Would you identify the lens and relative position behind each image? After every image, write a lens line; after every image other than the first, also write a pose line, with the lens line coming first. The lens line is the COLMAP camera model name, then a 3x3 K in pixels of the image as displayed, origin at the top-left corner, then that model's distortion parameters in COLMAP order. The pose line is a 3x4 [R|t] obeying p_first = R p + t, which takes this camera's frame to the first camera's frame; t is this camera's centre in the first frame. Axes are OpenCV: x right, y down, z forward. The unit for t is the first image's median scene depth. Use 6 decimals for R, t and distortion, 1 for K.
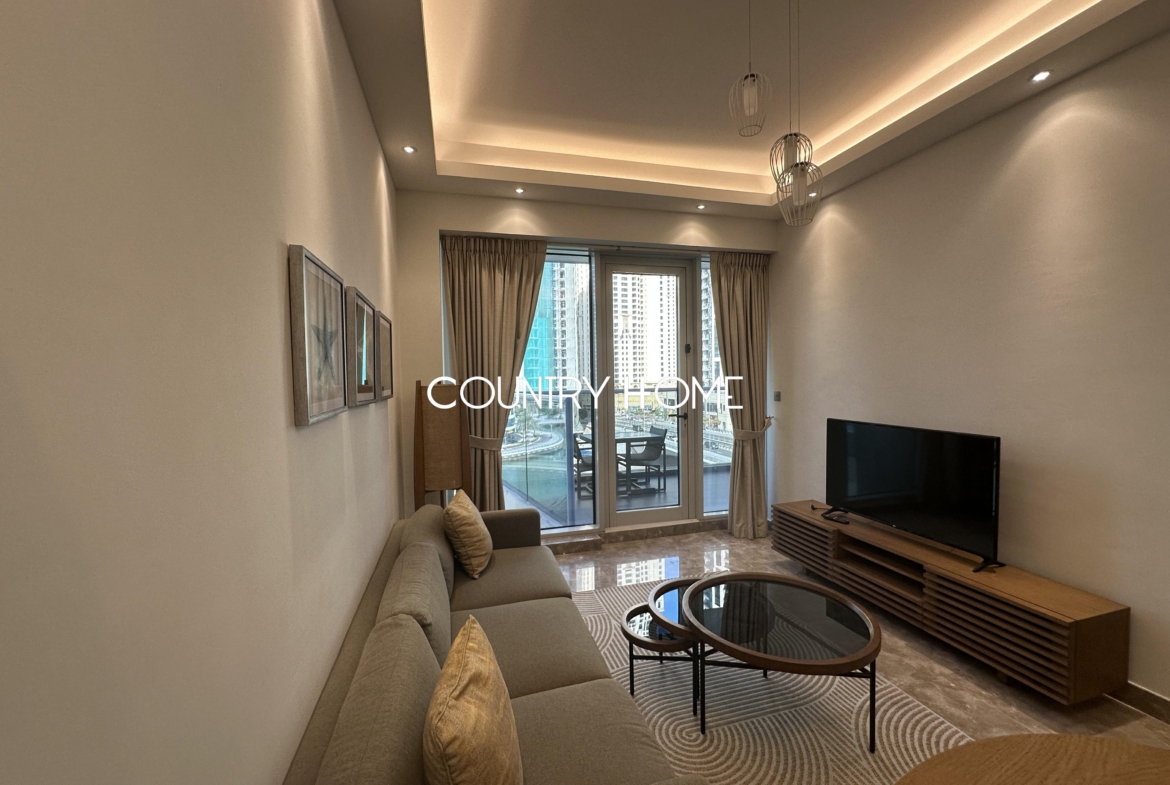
lens RADIAL K [[470.1, 0, 570.2], [0, 470.1, 394.1], [0, 0, 1]] dist [-0.000735, -0.000107]
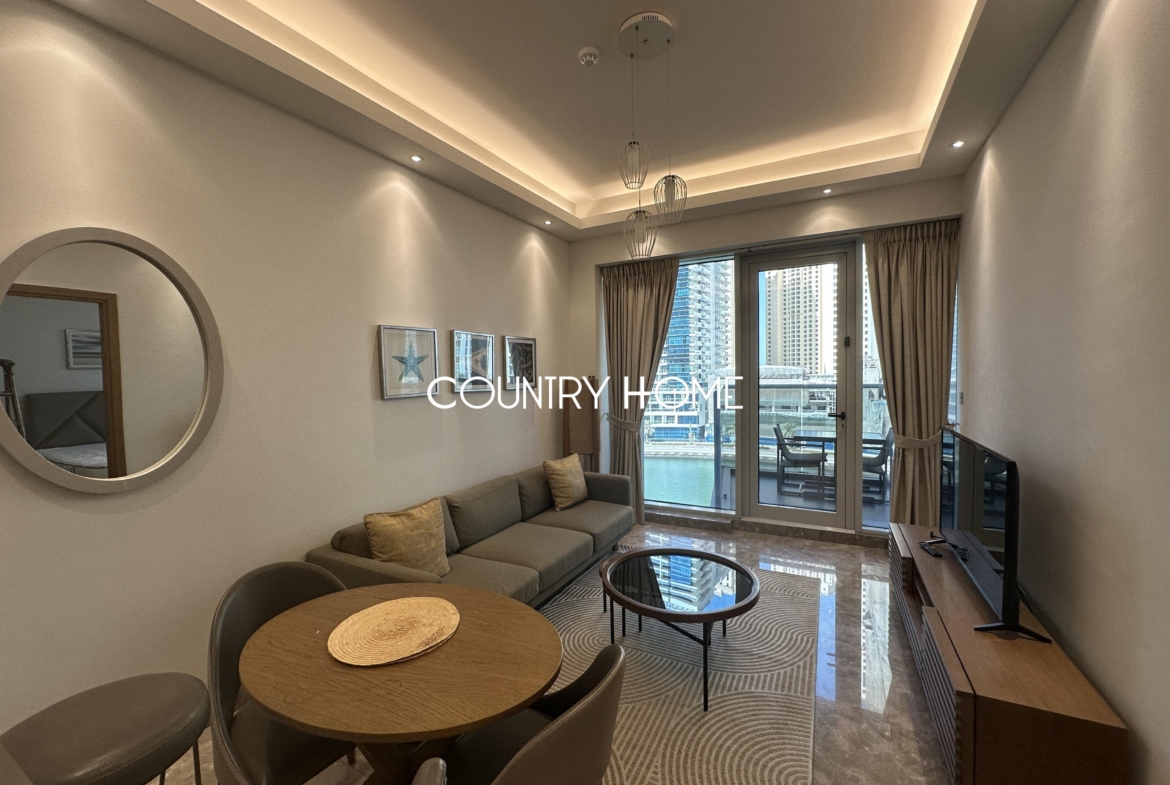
lens RADIAL K [[469.4, 0, 582.0], [0, 469.4, 391.2], [0, 0, 1]] dist [-0.009554, 0.002247]
pose [[0.724379, 0.032098, -0.688655, 0.543894], [-0.018482, 0.999461, 0.027144, -0.017340], [0.689154, -0.006935, 0.724581, -0.009079]]
